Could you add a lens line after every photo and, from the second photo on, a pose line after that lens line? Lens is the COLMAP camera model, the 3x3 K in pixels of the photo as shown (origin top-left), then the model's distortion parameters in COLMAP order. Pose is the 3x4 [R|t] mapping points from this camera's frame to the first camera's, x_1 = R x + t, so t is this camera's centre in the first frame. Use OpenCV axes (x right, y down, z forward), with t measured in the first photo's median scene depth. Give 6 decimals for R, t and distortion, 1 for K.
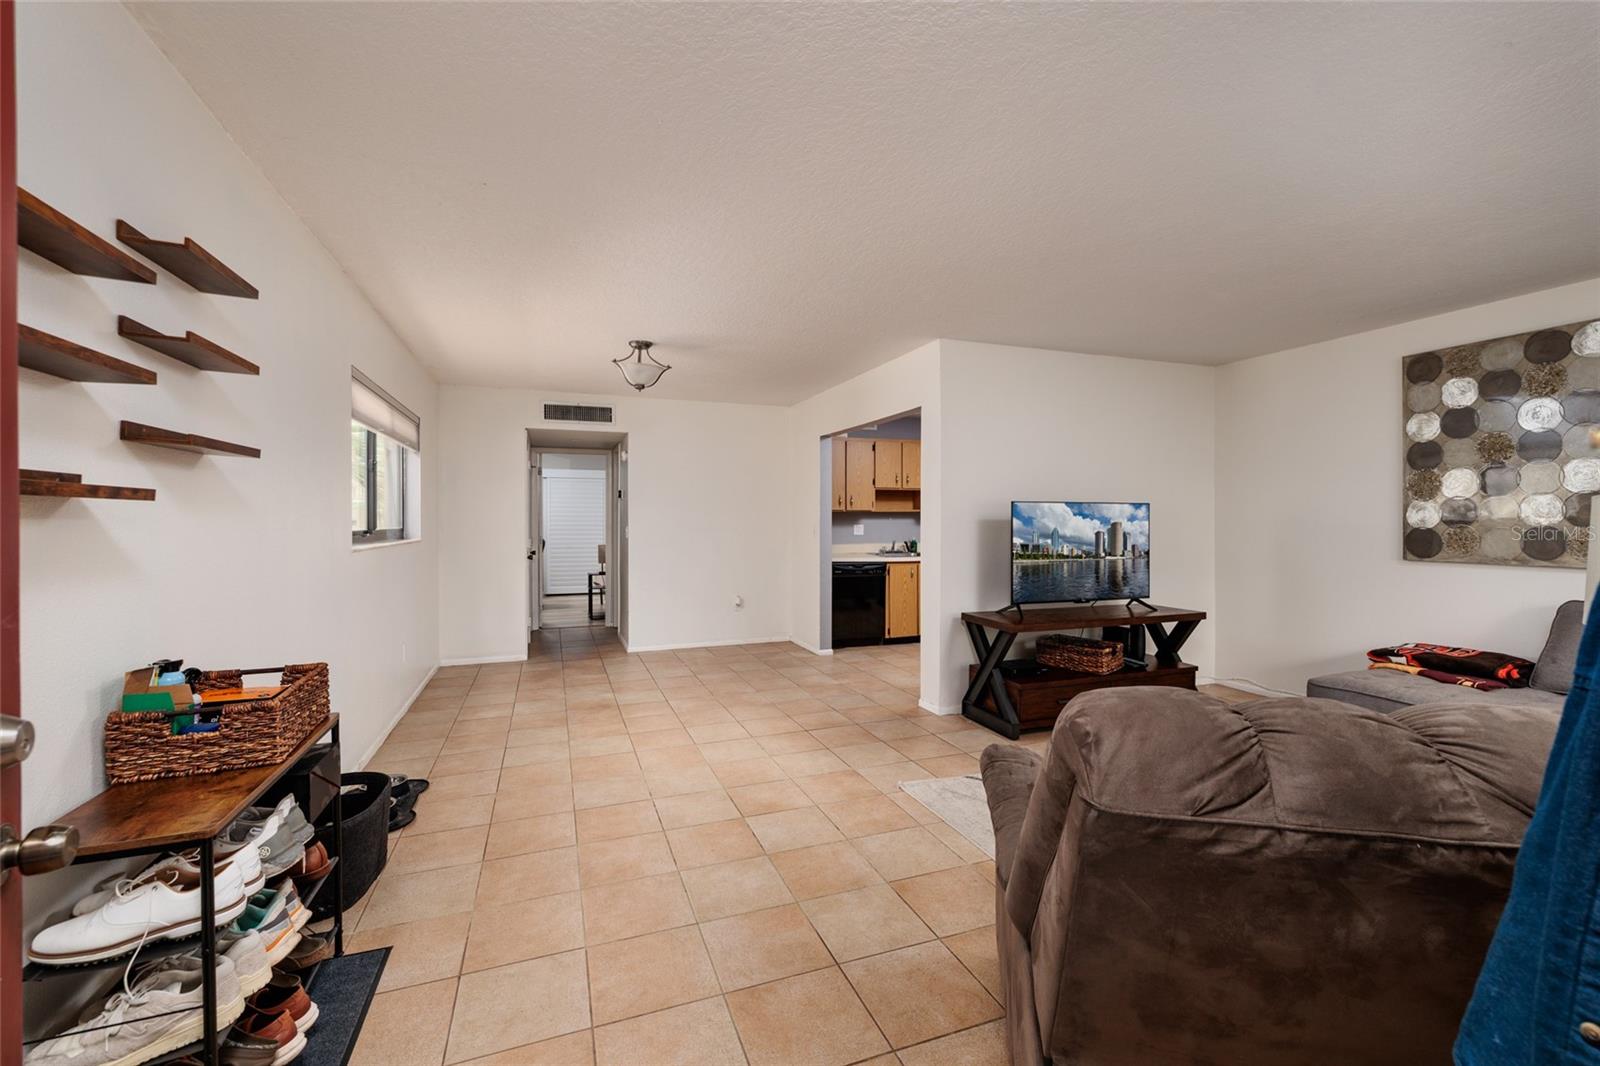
lens RADIAL K [[674.4, 0, 809.3], [0, 674.4, 525.3], [0, 0, 1]] dist [0.003794, -0.000422]
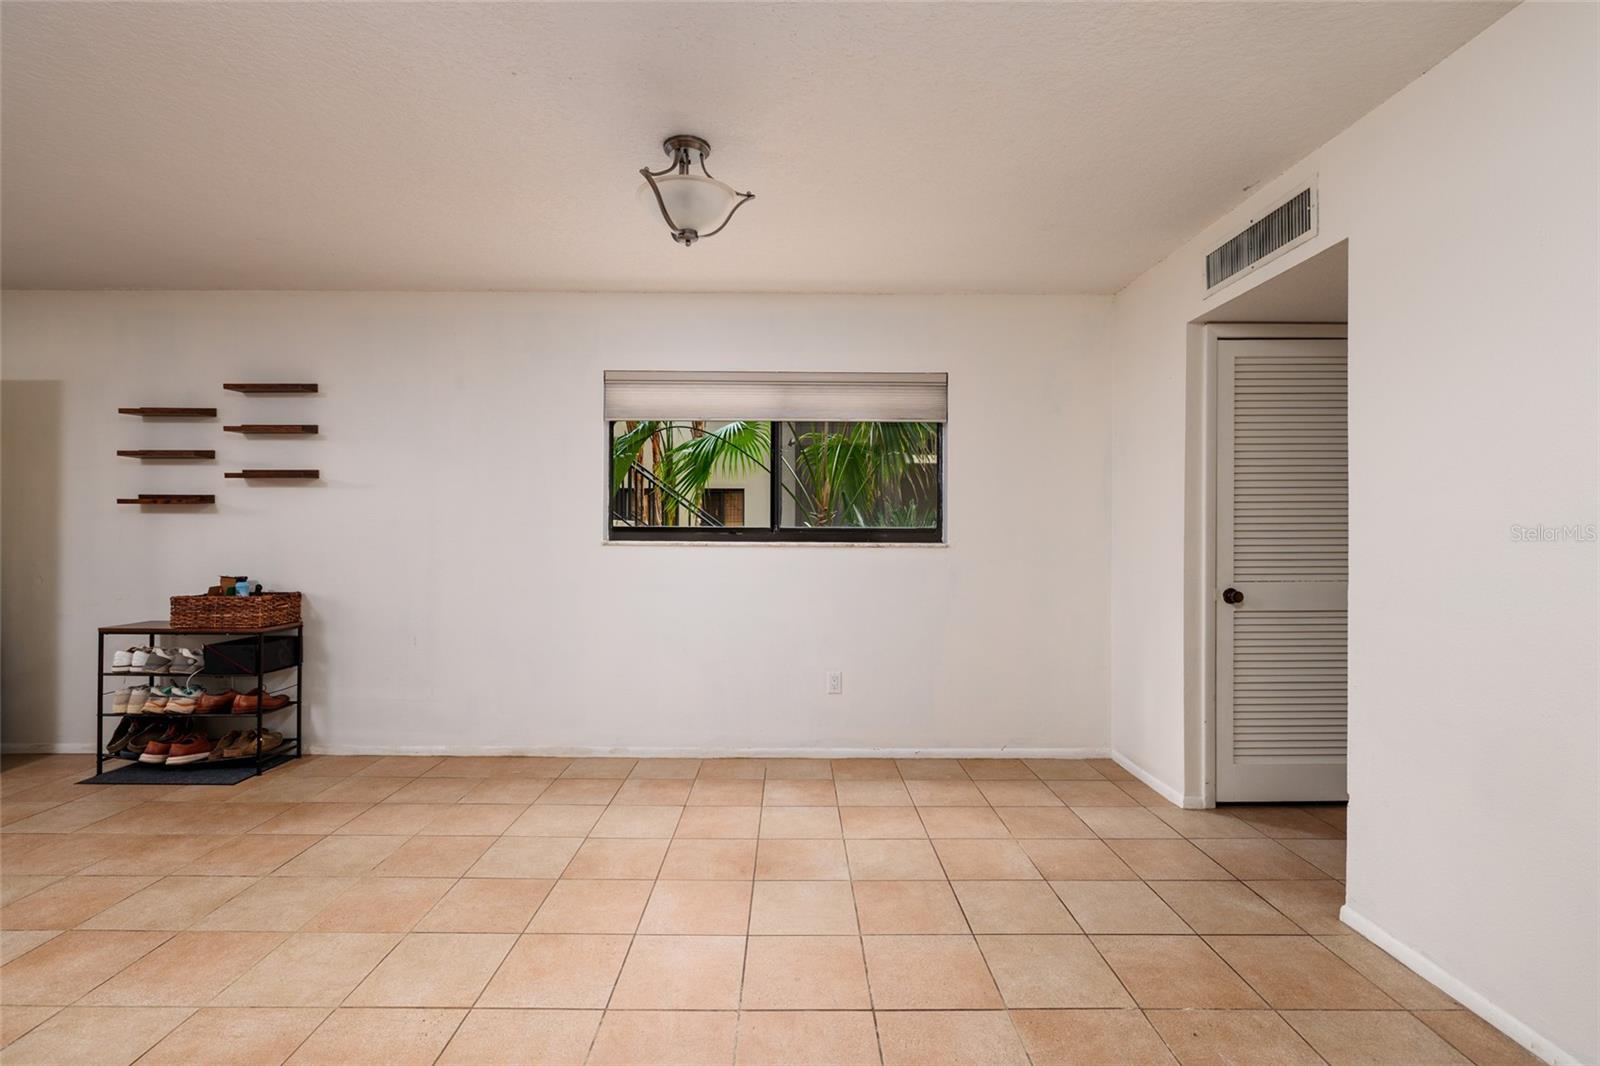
lens RADIAL K [[718.5, 0, 793.4], [0, 718.5, 529.2], [0, 0, 1]] dist [0.001304, -0.000021]
pose [[-0.360890, -0.002124, -0.932606, 0.241327], [-0.014868, 0.999883, 0.003476, 0.006283], [0.932490, 0.015121, -0.360879, 1.457126]]
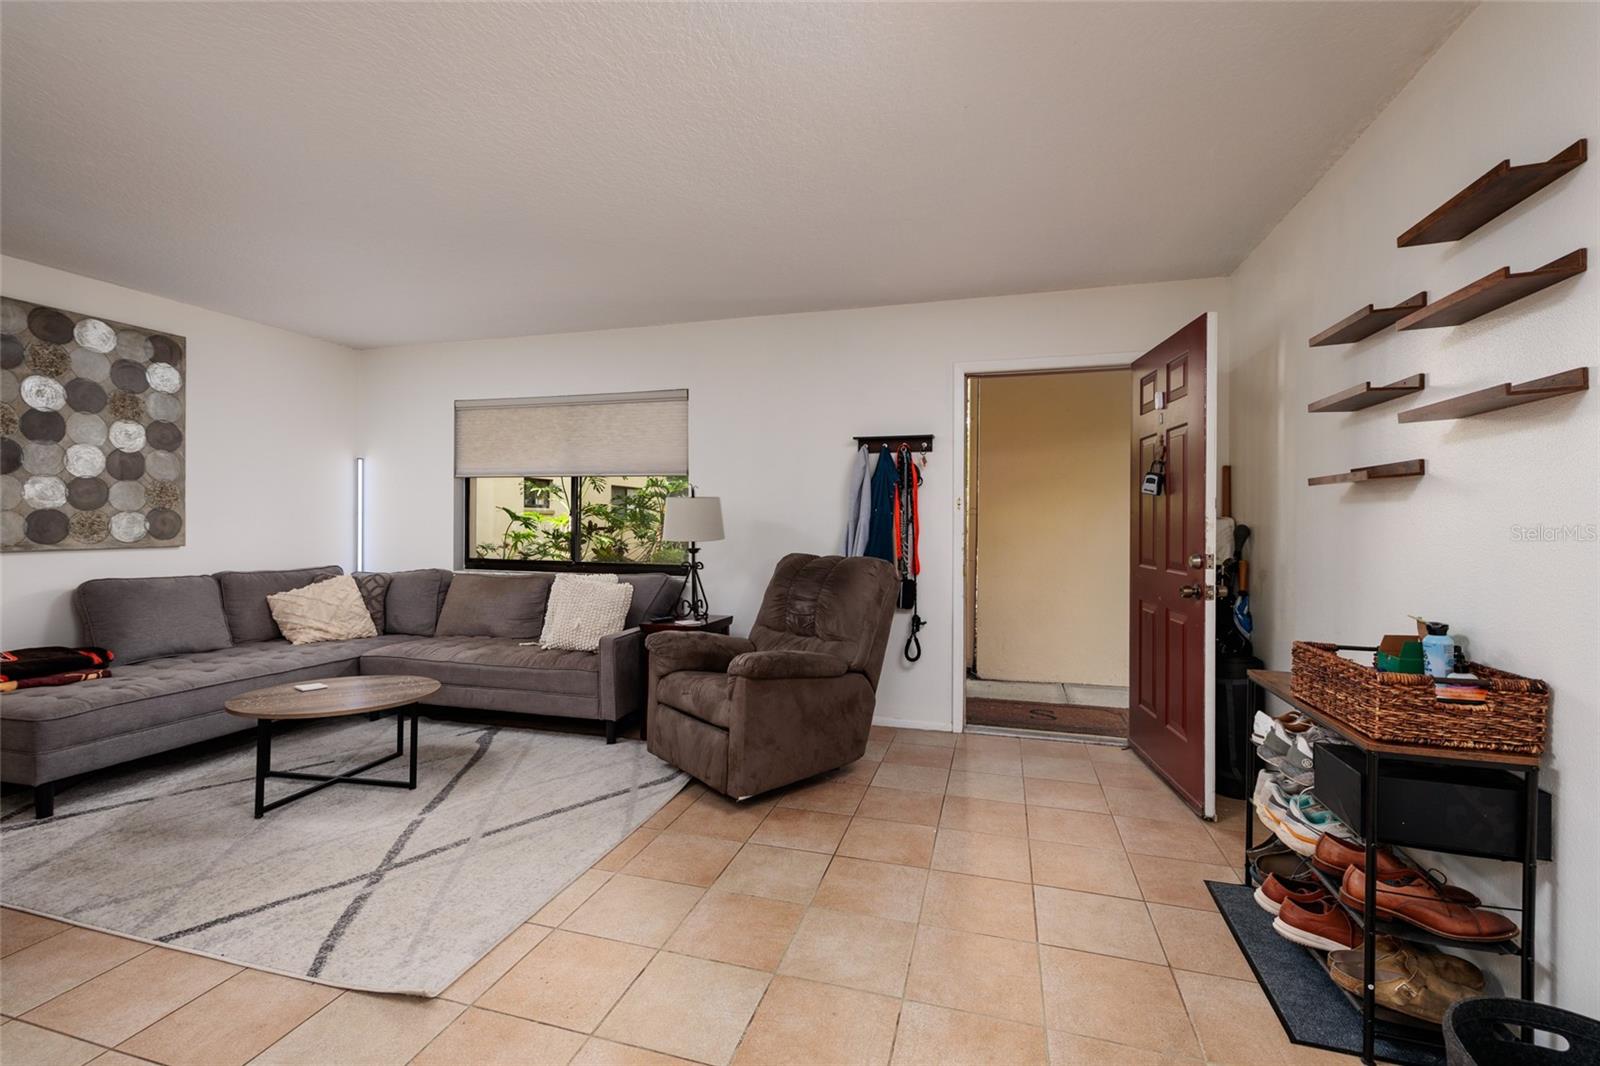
lens RADIAL K [[674.4, 0, 801.7], [0, 674.4, 523.0], [0, 0, 1]] dist [0.003794, -0.000422]
pose [[-0.791114, -0.003887, 0.611656, -0.336983], [0.002869, 0.999945, 0.010065, 0.013408], [-0.611662, 0.009718, -0.791060, 1.015542]]
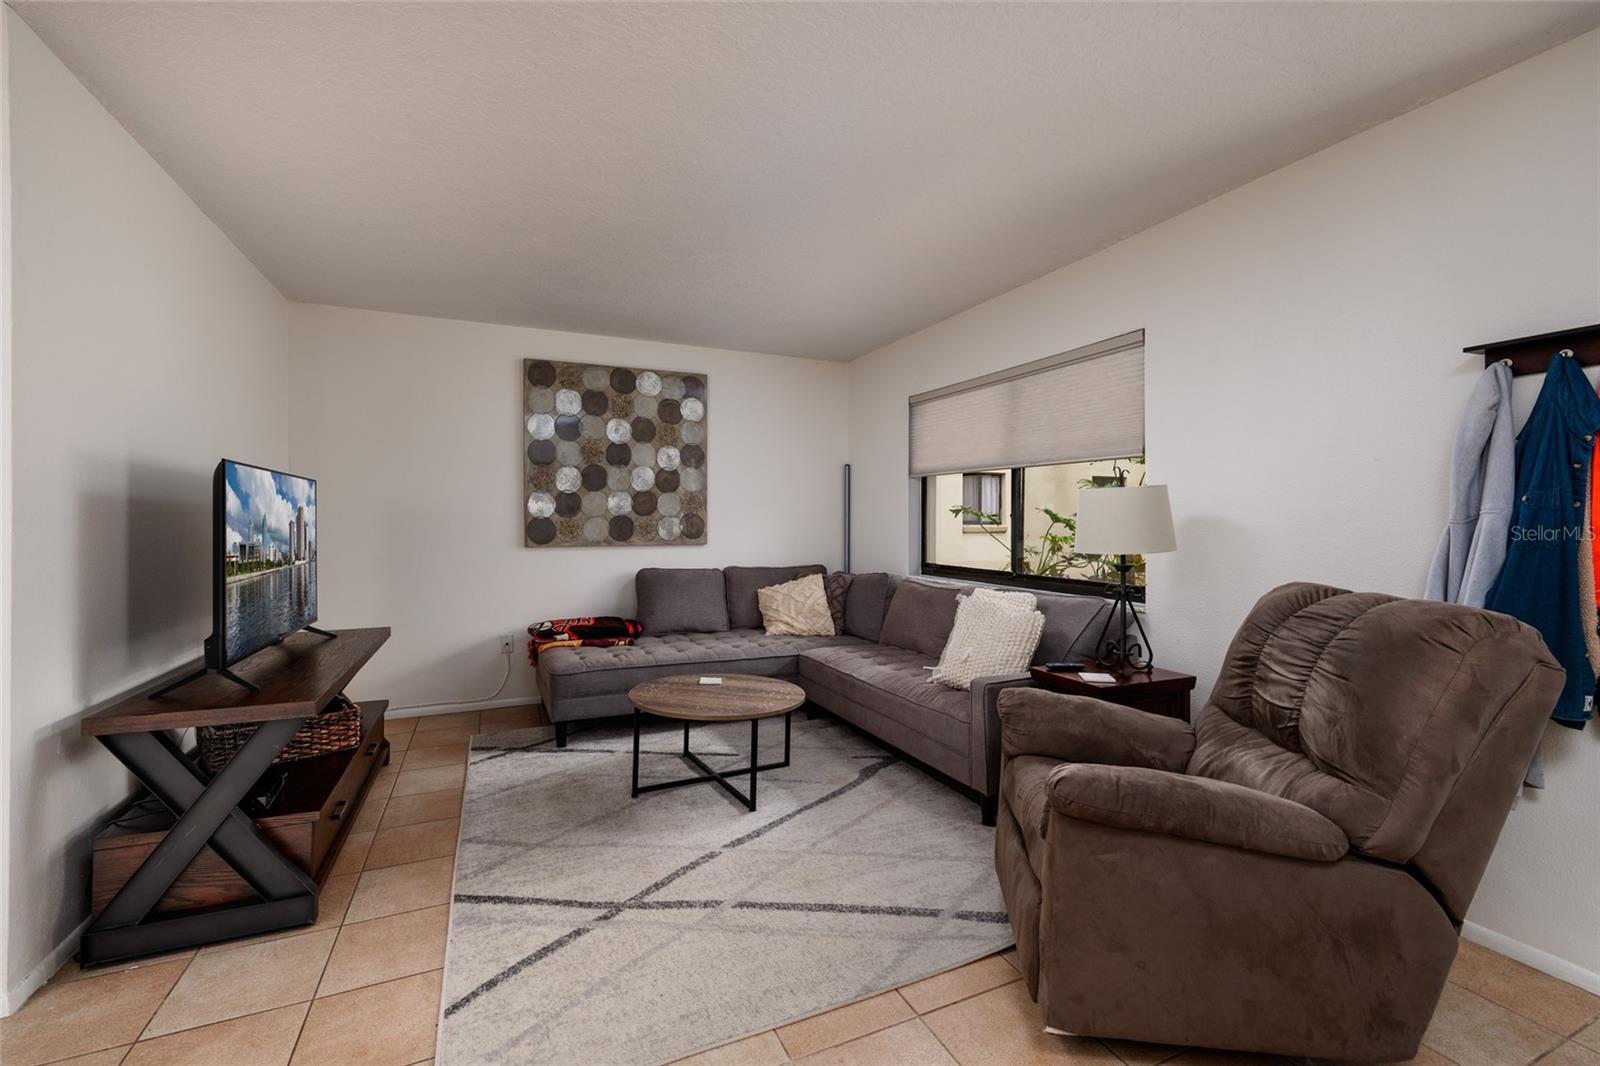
lens RADIAL K [[674.4, 0, 804.3], [0, 674.4, 519.5], [0, 0, 1]] dist [0.003794, -0.000422]
pose [[-0.058385, 0.004544, 0.998284, -0.235310], [0.009180, 0.999950, -0.004015, 0.016769], [-0.998252, 0.008930, -0.058424, 0.659803]]
